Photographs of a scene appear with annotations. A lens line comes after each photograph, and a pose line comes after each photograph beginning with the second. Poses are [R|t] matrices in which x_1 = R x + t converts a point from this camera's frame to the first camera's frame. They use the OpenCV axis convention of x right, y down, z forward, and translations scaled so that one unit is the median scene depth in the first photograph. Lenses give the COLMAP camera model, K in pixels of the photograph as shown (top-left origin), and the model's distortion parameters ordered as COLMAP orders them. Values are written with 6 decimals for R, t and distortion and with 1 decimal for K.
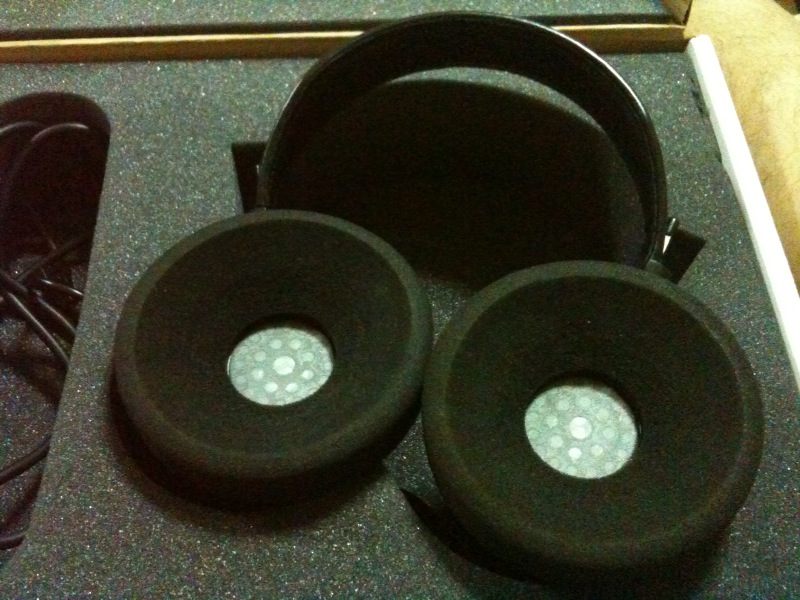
lens RADIAL K [[868.4, 0, 404.5], [0, 868.4, 299.3], [0, 0, 1]] dist [0.155766, -0.531416]
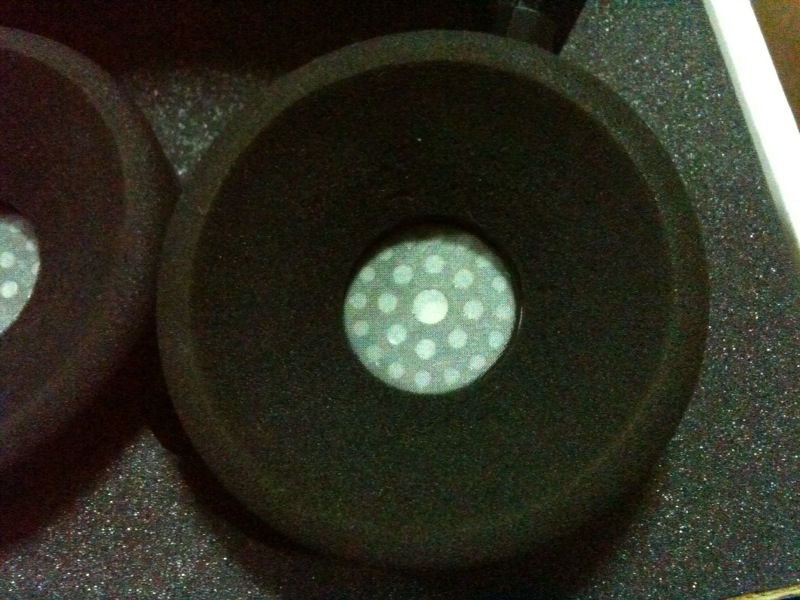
lens RADIAL K [[868.4, 0, 404.5], [0, 868.4, 299.3], [0, 0, 1]] dist [0.155766, -0.531416]
pose [[0.985260, -0.170707, -0.011061, 0.182405], [0.166171, 0.939713, 0.298876, -0.051134], [-0.040626, -0.296309, 0.954228, 0.375954]]
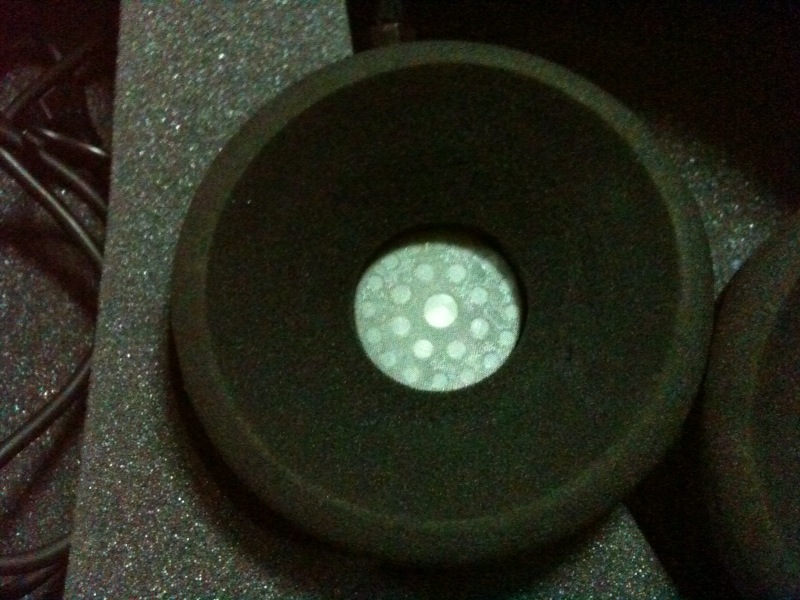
lens RADIAL K [[868.4, 0, 404.5], [0, 868.4, 299.3], [0, 0, 1]] dist [0.155766, -0.531416]
pose [[0.999292, 0.017001, -0.033568, -0.145353], [-0.005483, 0.948381, 0.317084, -0.129046], [0.037225, -0.316676, 0.947803, 0.423430]]
